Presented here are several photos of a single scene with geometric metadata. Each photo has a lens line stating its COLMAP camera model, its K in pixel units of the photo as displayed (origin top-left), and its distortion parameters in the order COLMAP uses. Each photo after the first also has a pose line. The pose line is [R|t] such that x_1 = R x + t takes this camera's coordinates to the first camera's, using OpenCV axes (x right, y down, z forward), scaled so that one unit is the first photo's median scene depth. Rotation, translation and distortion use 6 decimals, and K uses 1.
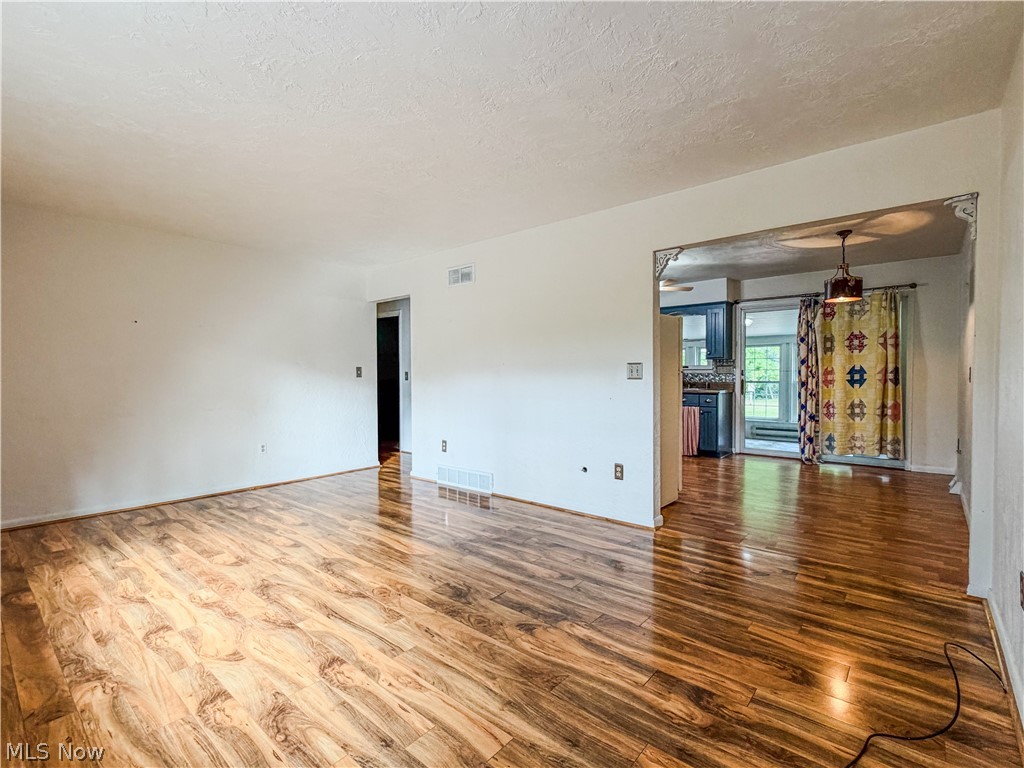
lens RADIAL K [[473.5, 0, 507.1], [0, 473.5, 381.5], [0, 0, 1]] dist [0.017326, 0.000467]
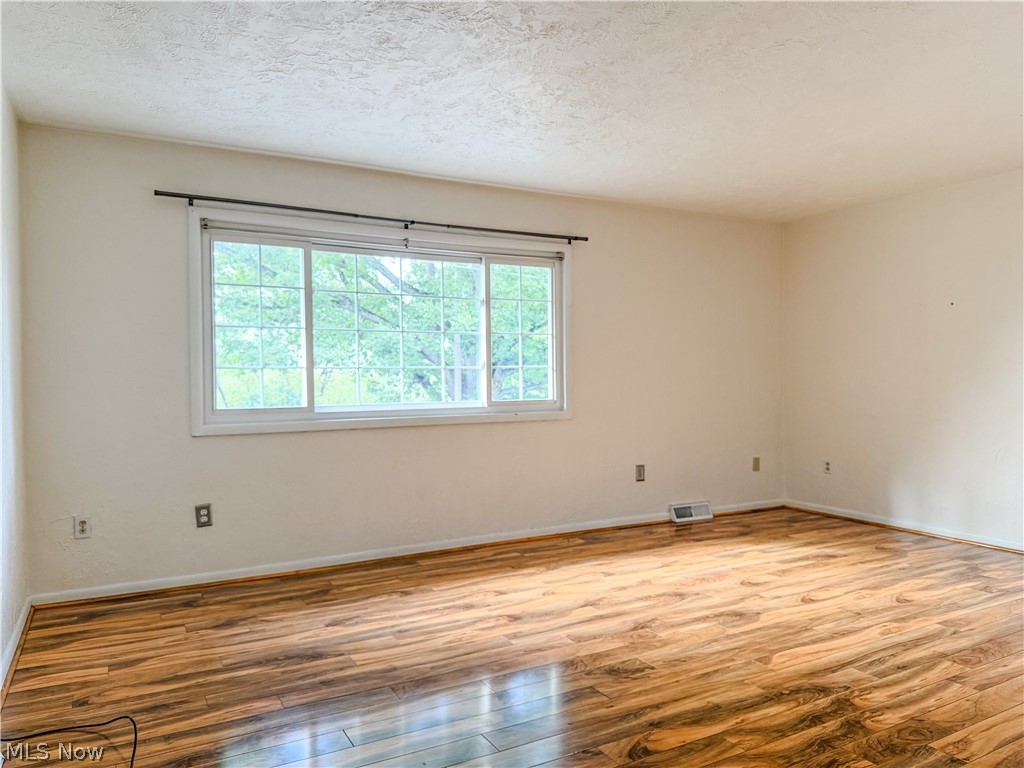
lens RADIAL K [[726.1, 0, 508.2], [0, 726.1, 382.6], [0, 0, 1]] dist [-0.000621, -0.005426]
pose [[-0.342391, 0.011696, -0.939485, 0.885823], [-0.007821, 0.999852, 0.015298, -0.008339], [0.939525, 0.012585, -0.342249, 1.084952]]
